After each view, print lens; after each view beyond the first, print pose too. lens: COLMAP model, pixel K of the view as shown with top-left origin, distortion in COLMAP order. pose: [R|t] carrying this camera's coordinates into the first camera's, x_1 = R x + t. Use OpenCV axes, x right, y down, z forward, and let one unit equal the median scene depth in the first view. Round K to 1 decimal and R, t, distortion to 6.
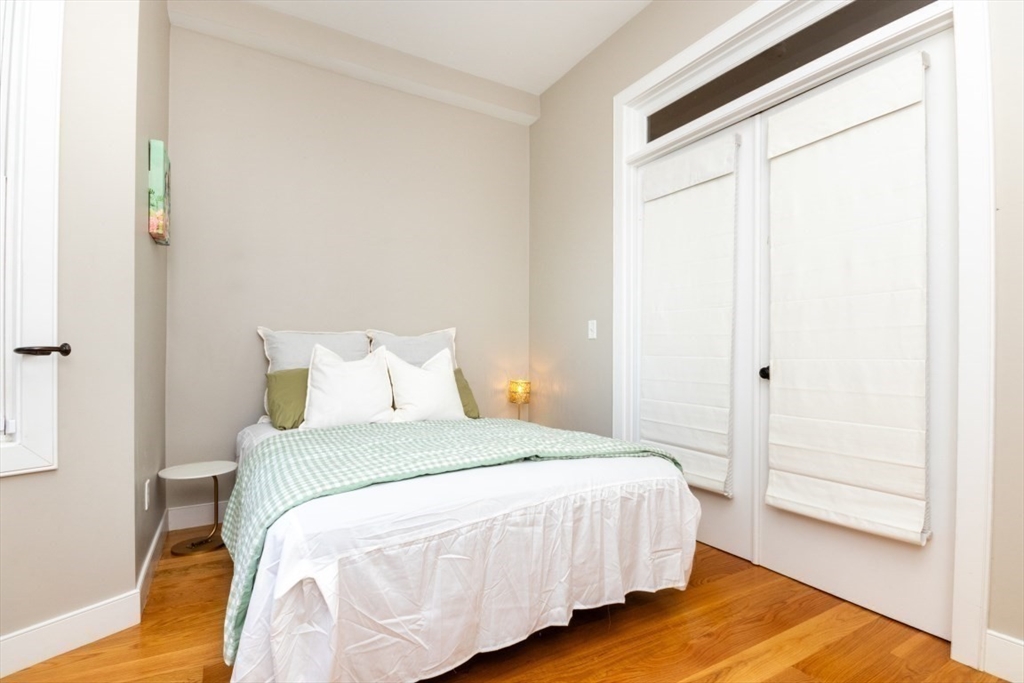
lens RADIAL K [[499.9, 0, 521.4], [0, 499.9, 352.2], [0, 0, 1]] dist [0.002452, -0.000584]
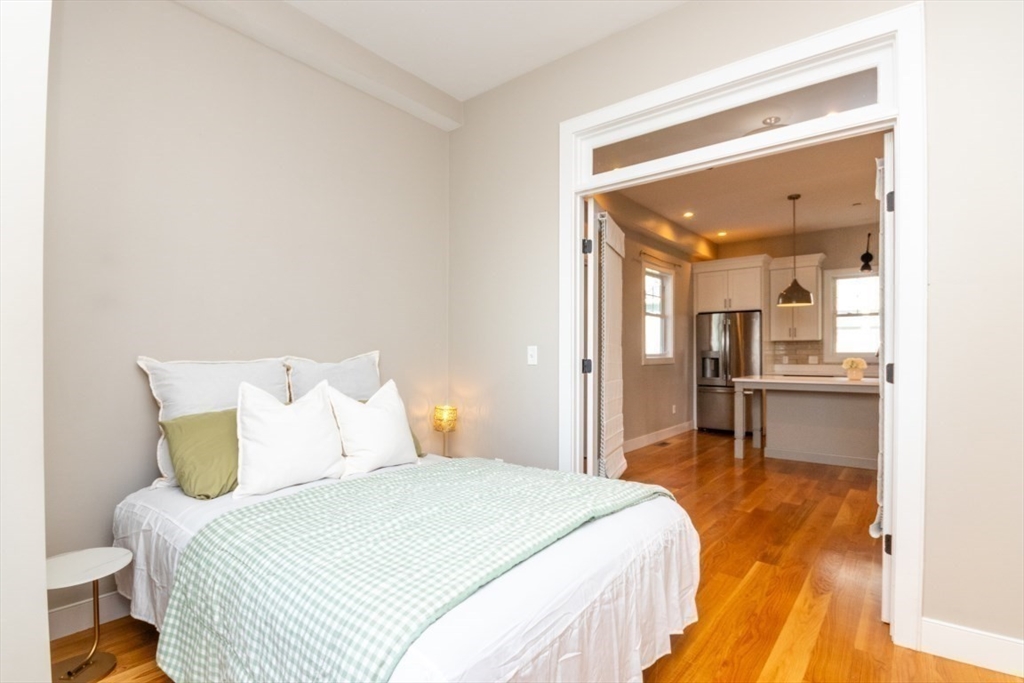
lens RADIAL K [[499.9, 0, 517.8], [0, 499.9, 352.4], [0, 0, 1]] dist [0.002452, -0.000584]
pose [[0.933023, 0.003514, 0.359801, -0.305079], [-0.006937, 0.999942, 0.008223, -0.076192], [-0.359751, -0.010168, 0.932993, 0.118949]]
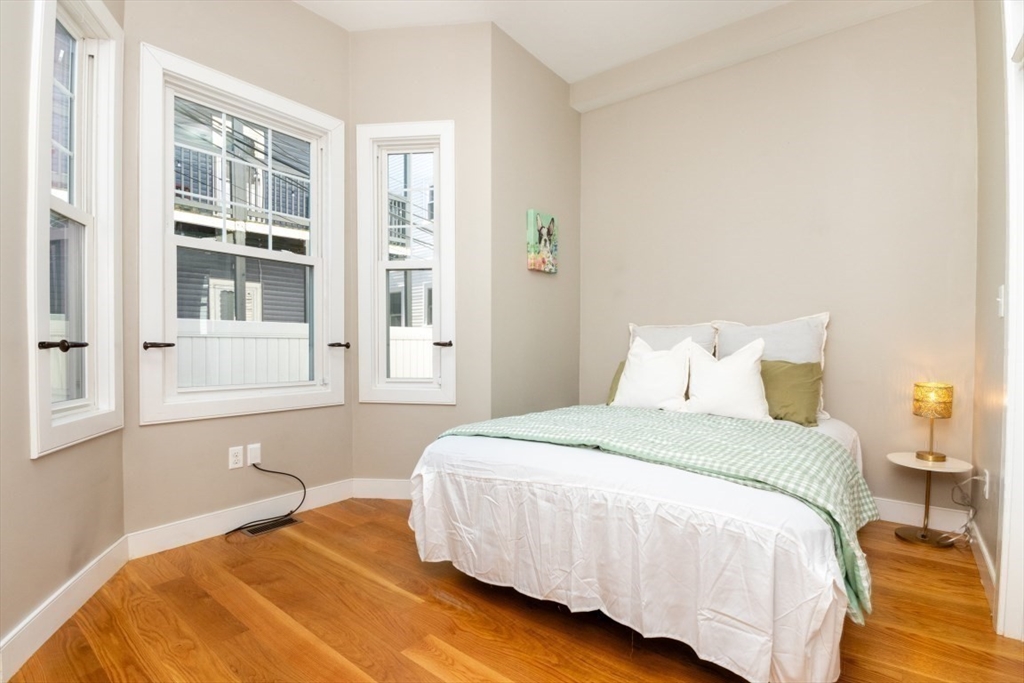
lens RADIAL K [[499.9, 0, 512.5], [0, 499.9, 352.3], [0, 0, 1]] dist [0.002452, -0.000584]
pose [[0.339477, 0.009166, -0.940570, 0.627197], [0.007042, 0.999900, 0.012286, 0.003898], [0.940588, -0.010794, 0.339379, 0.343923]]
